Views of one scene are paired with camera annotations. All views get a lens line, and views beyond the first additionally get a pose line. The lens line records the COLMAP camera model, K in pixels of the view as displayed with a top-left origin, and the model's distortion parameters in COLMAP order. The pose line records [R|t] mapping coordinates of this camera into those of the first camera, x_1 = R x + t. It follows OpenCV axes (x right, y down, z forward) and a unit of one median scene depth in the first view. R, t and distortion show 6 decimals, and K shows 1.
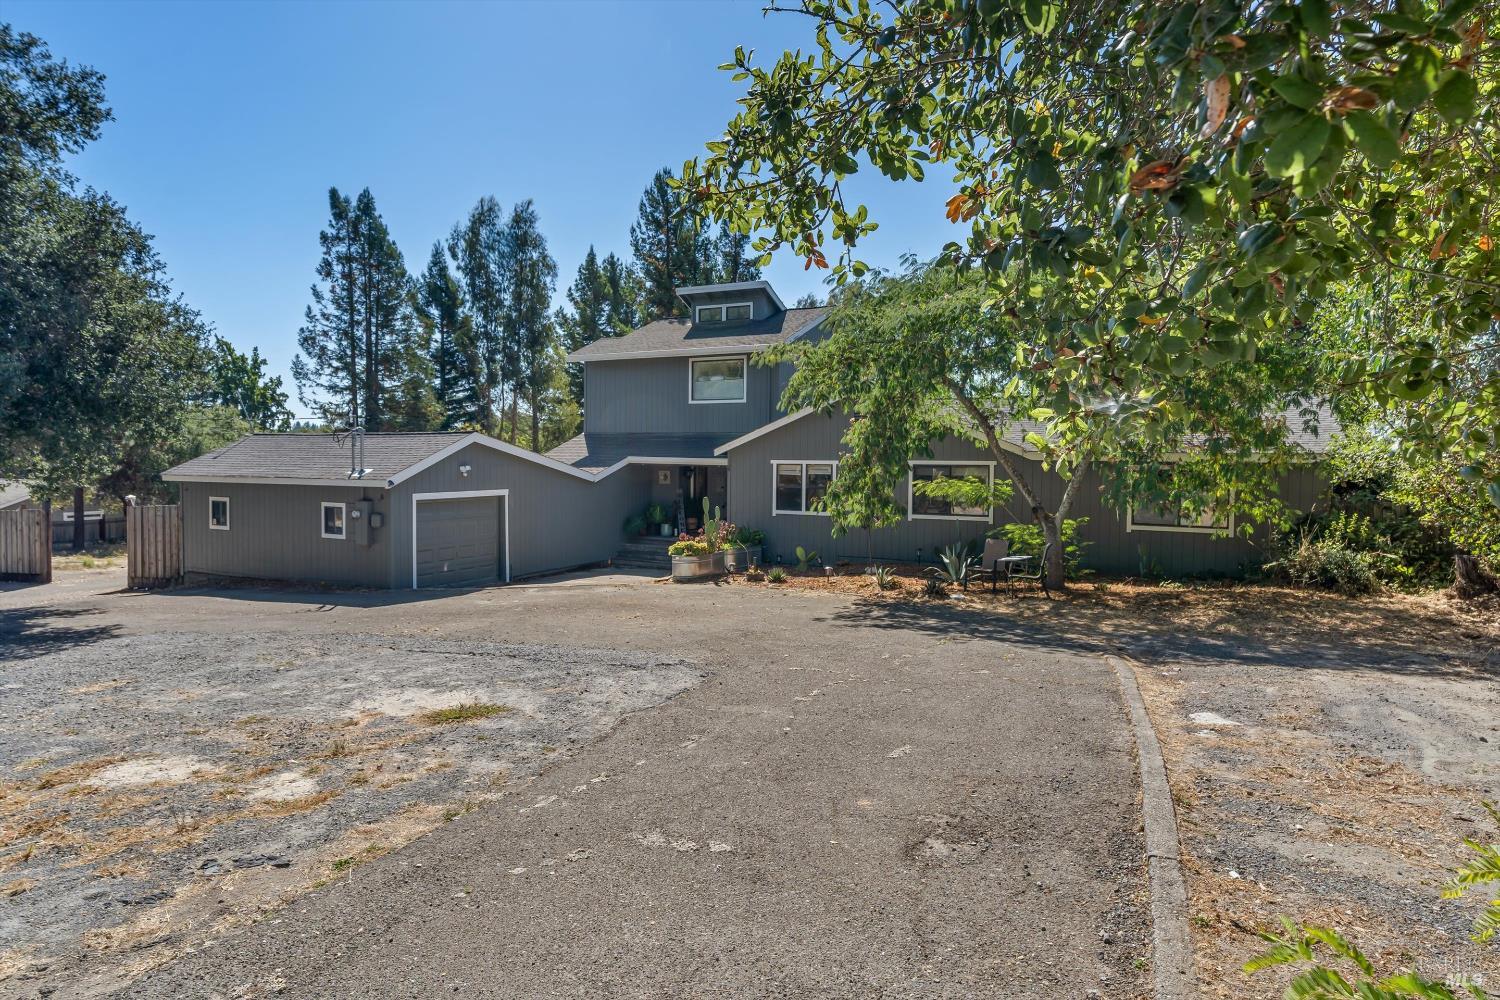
lens RADIAL K [[850.1, 0, 746.6], [0, 850.1, 459.9], [0, 0, 1]] dist [0.001858, 0.000139]
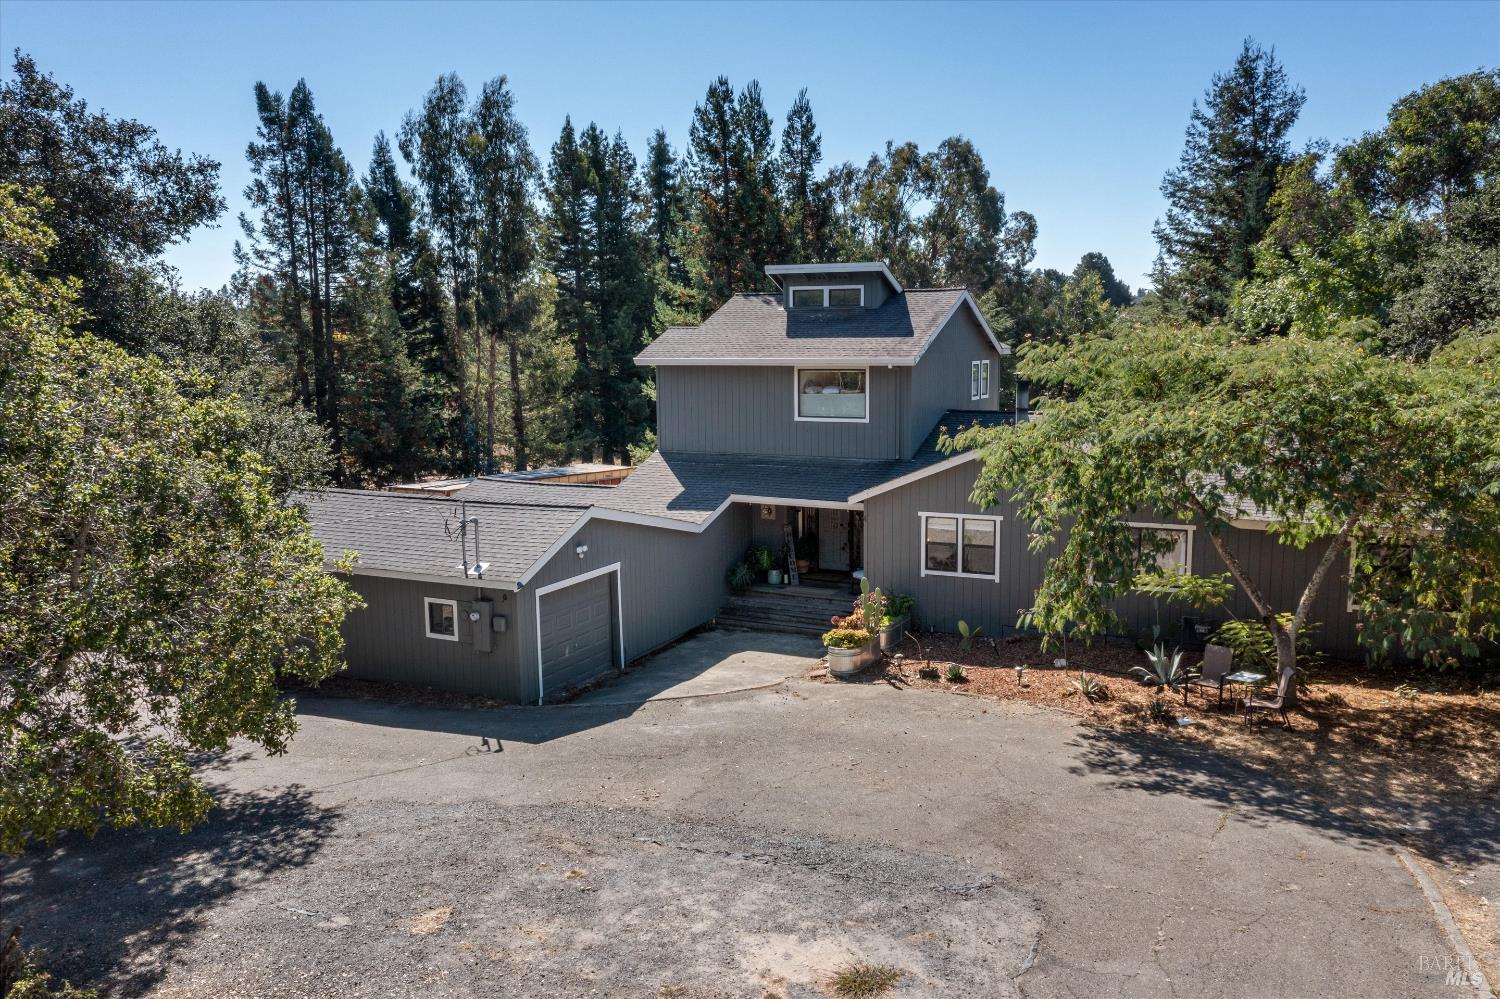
lens RADIAL K [[1153.3, 0, 753.6], [0, 1153.3, 457.8], [0, 0, 1]] dist [-0.006867, -0.003205]
pose [[0.999603, -0.020493, 0.019335, -0.073046], [0.018554, 0.995240, 0.095669, -0.077314], [-0.021203, -0.095272, 0.995225, -0.061613]]
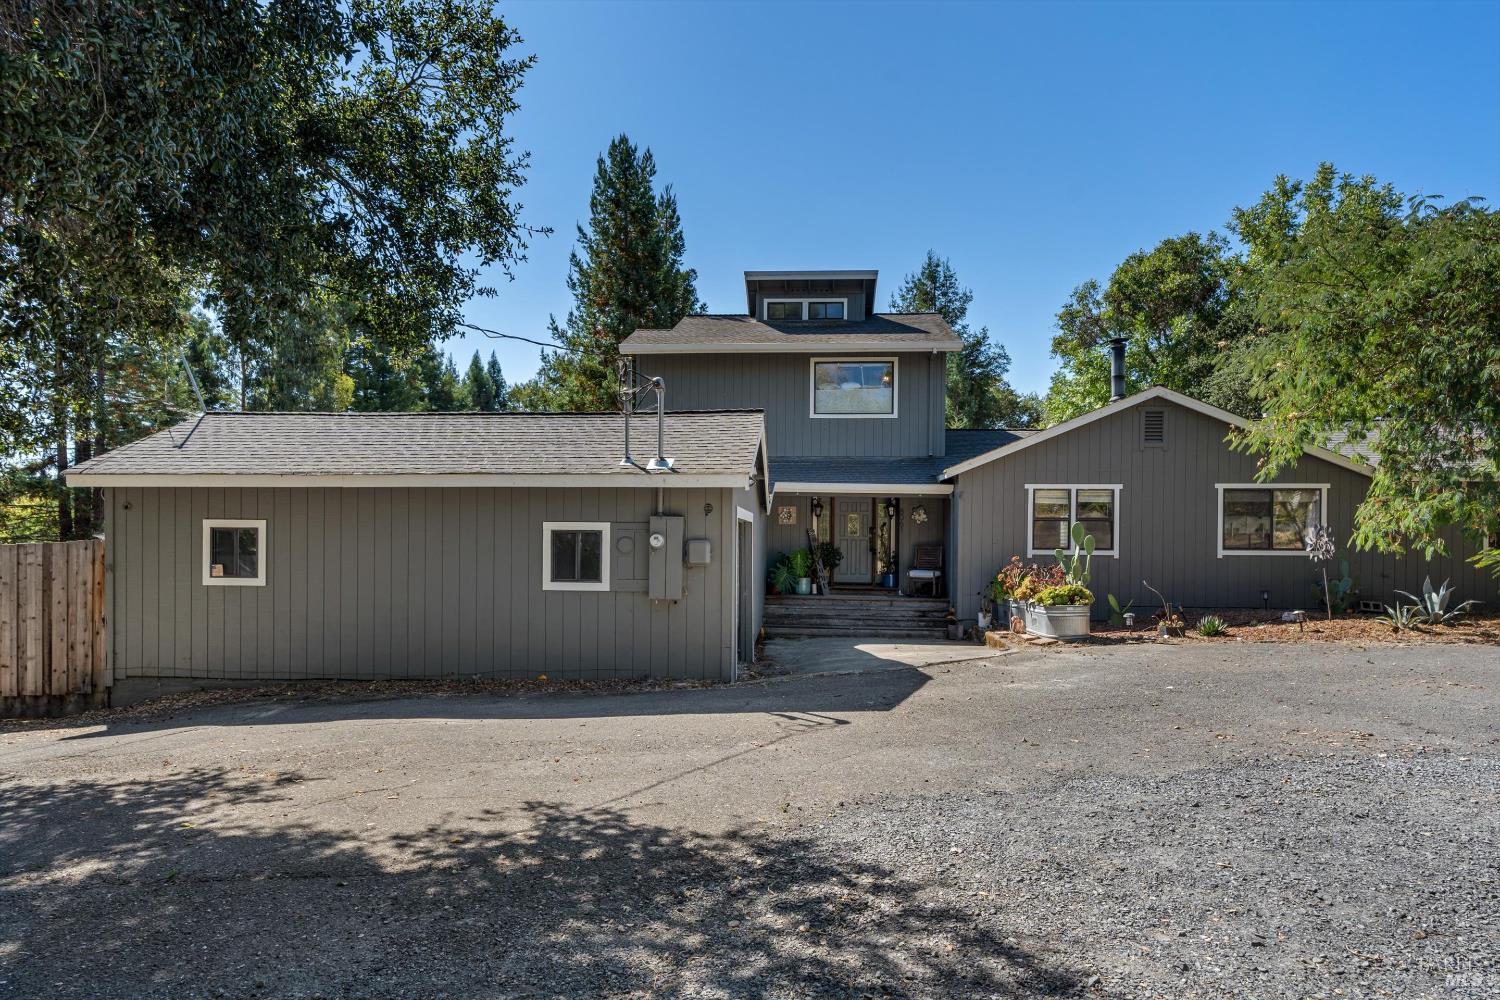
lens RADIAL K [[866.9, 0, 753.5], [0, 866.9, 524.0], [0, 0, 1]] dist [0.000556, 0.000146]
pose [[0.919216, 0.008441, 0.393664, -0.232137], [0.000216, 0.999759, -0.021943, 0.024585], [-0.393754, 0.020255, 0.918993, 0.180338]]
